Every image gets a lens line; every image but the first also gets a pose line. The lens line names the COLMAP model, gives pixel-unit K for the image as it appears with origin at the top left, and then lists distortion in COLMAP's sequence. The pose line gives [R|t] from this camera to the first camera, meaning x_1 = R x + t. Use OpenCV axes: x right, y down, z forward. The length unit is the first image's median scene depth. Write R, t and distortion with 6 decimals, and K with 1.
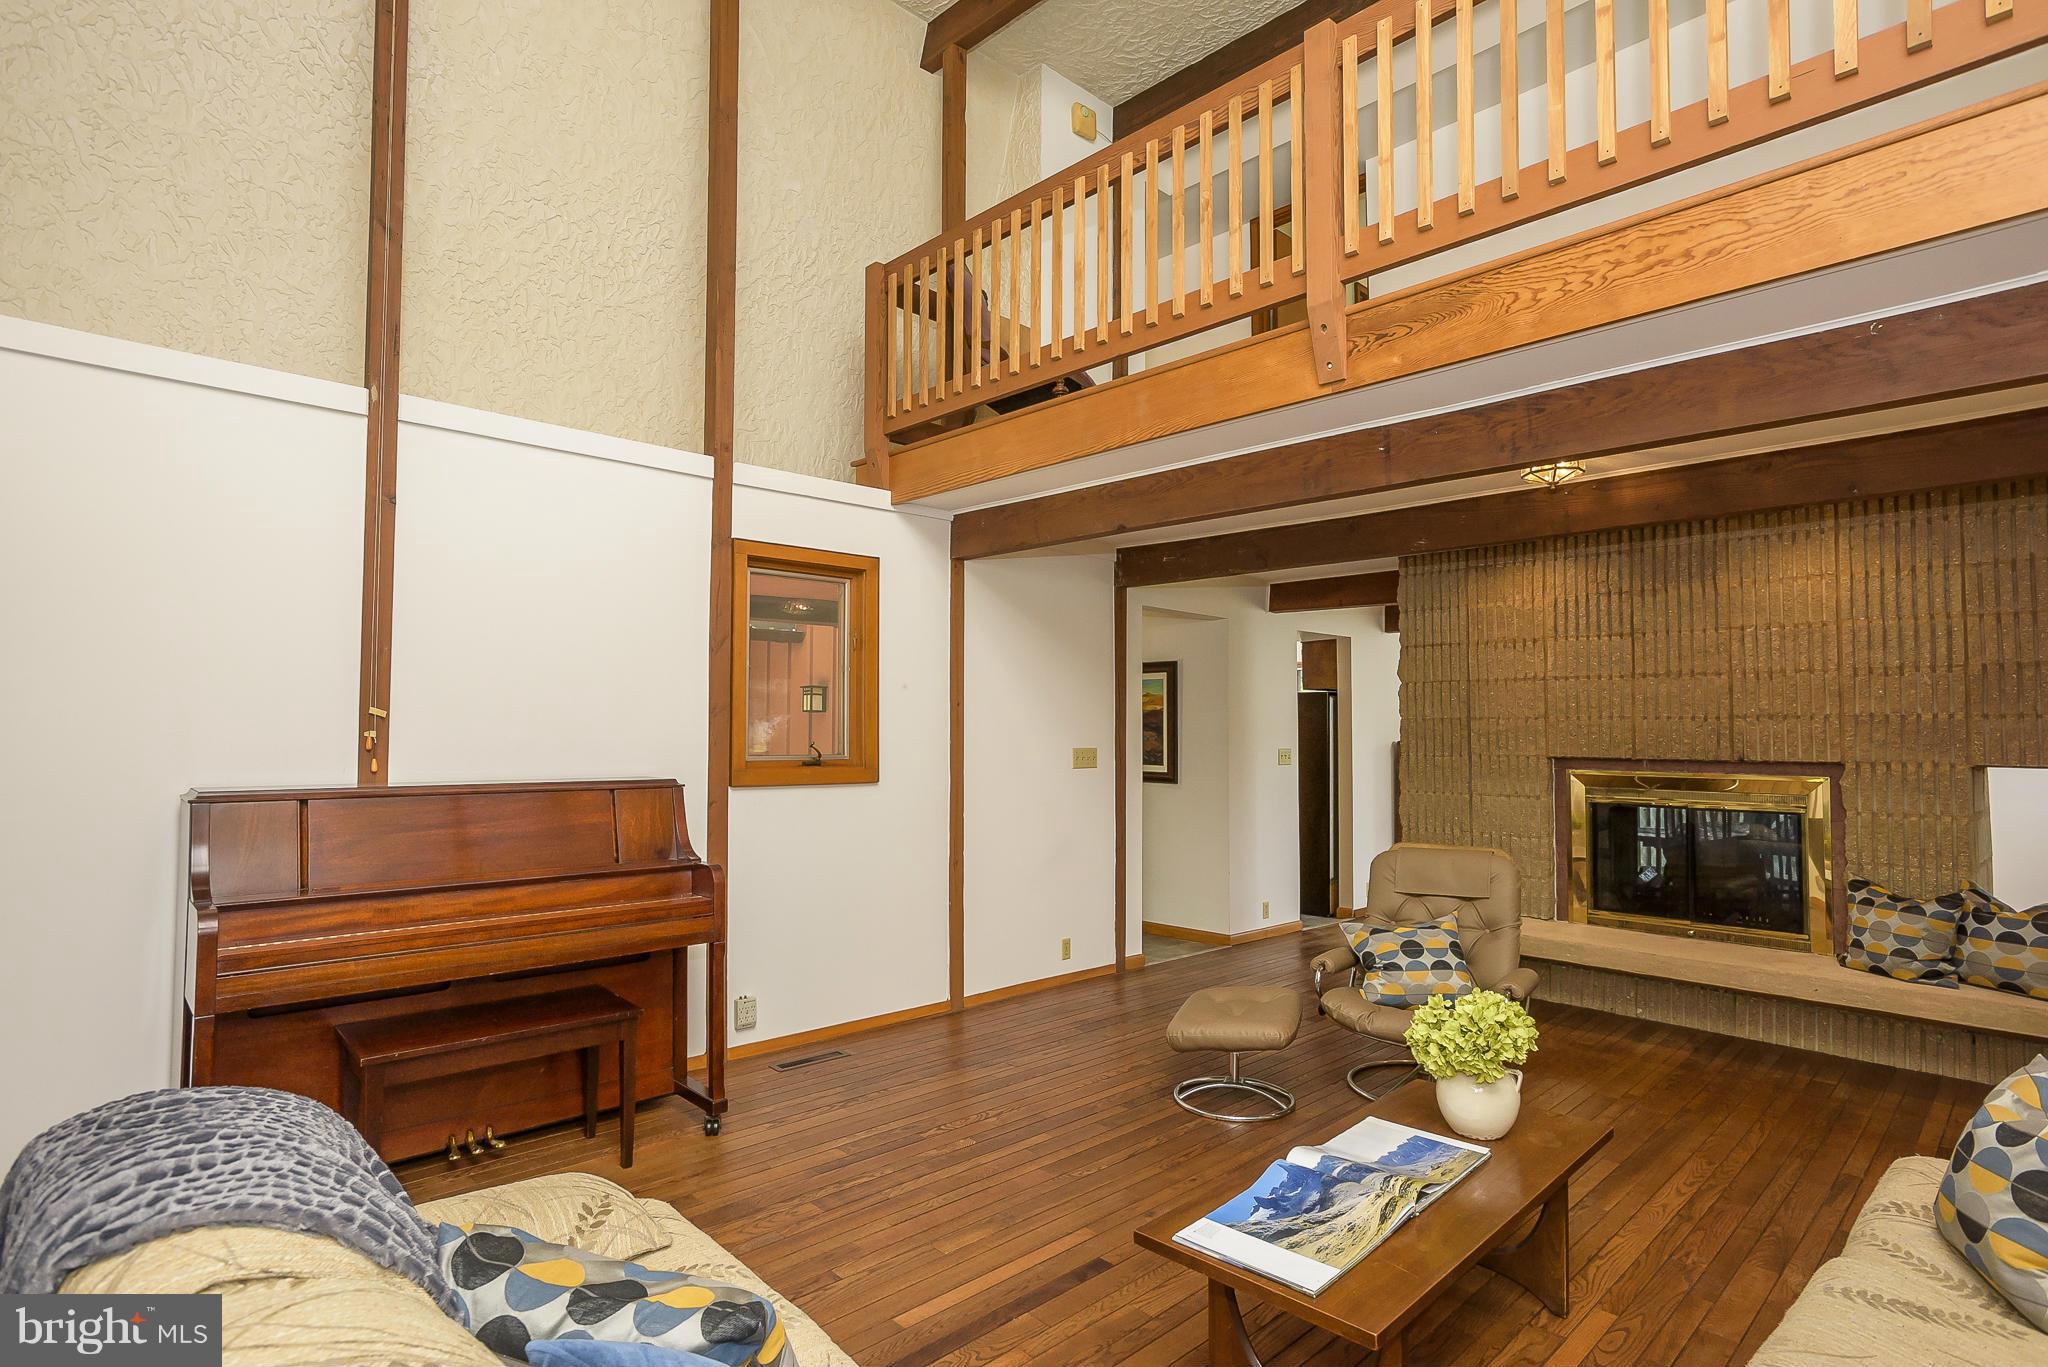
lens RADIAL K [[1044.3, 0, 1019.2], [0, 1044.3, 737.8], [0, 0, 1]] dist [0.002194, 0.001359]
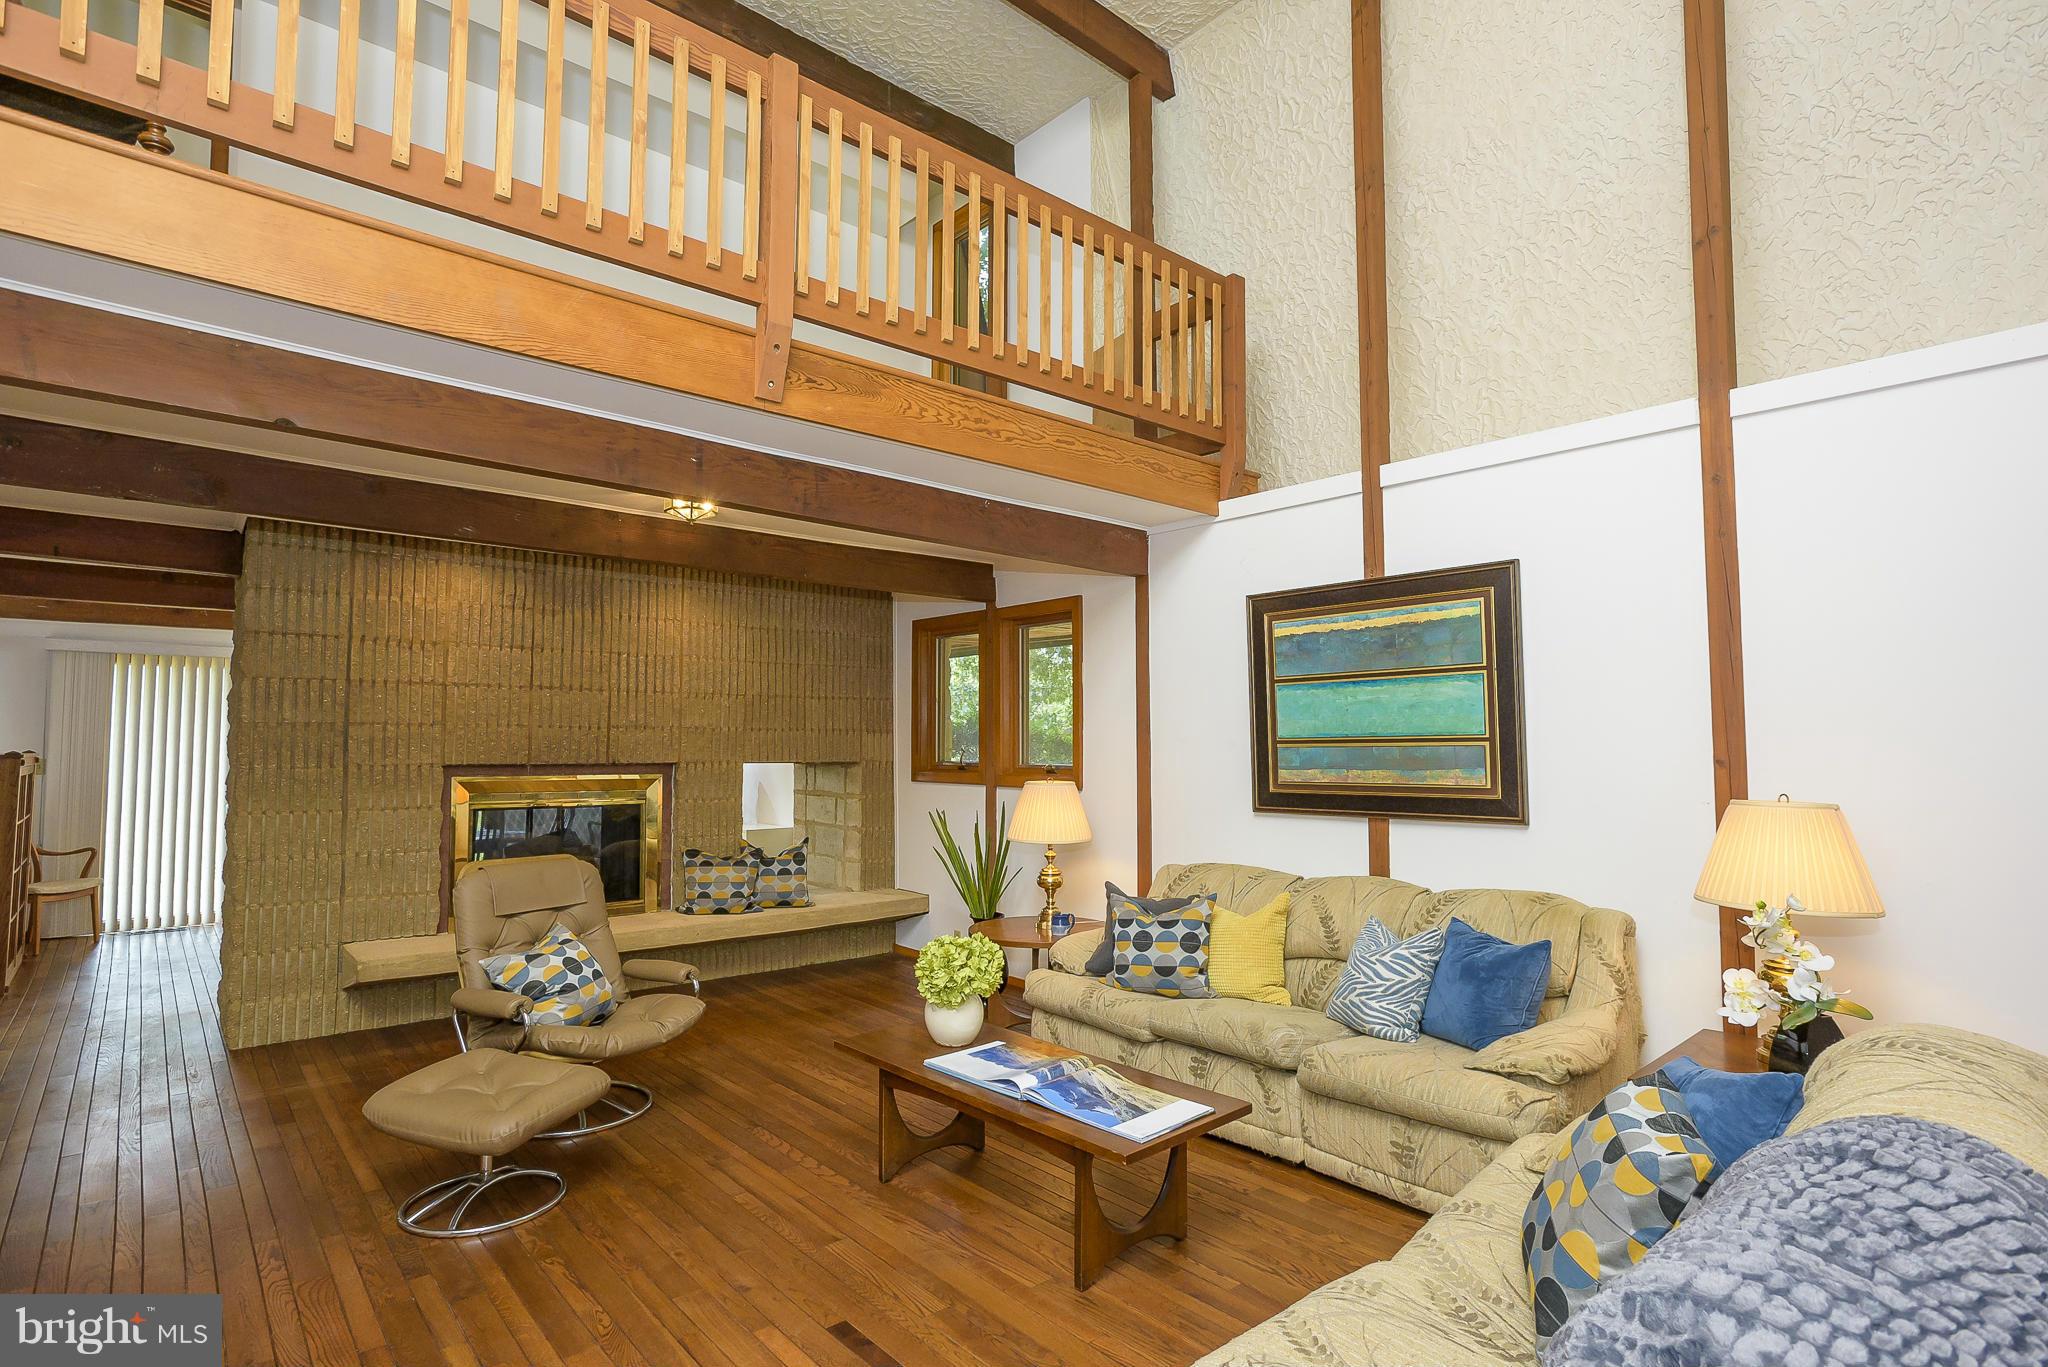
lens RADIAL K [[1044.3, 0, 1019.2], [0, 1044.3, 737.8], [0, 0, 1]] dist [0.002194, 0.001359]
pose [[0.050255, 0.004347, 0.998727, -0.486912], [0.004737, 0.999978, -0.004591, 0.000210], [-0.998725, 0.004962, 0.050233, 0.473682]]
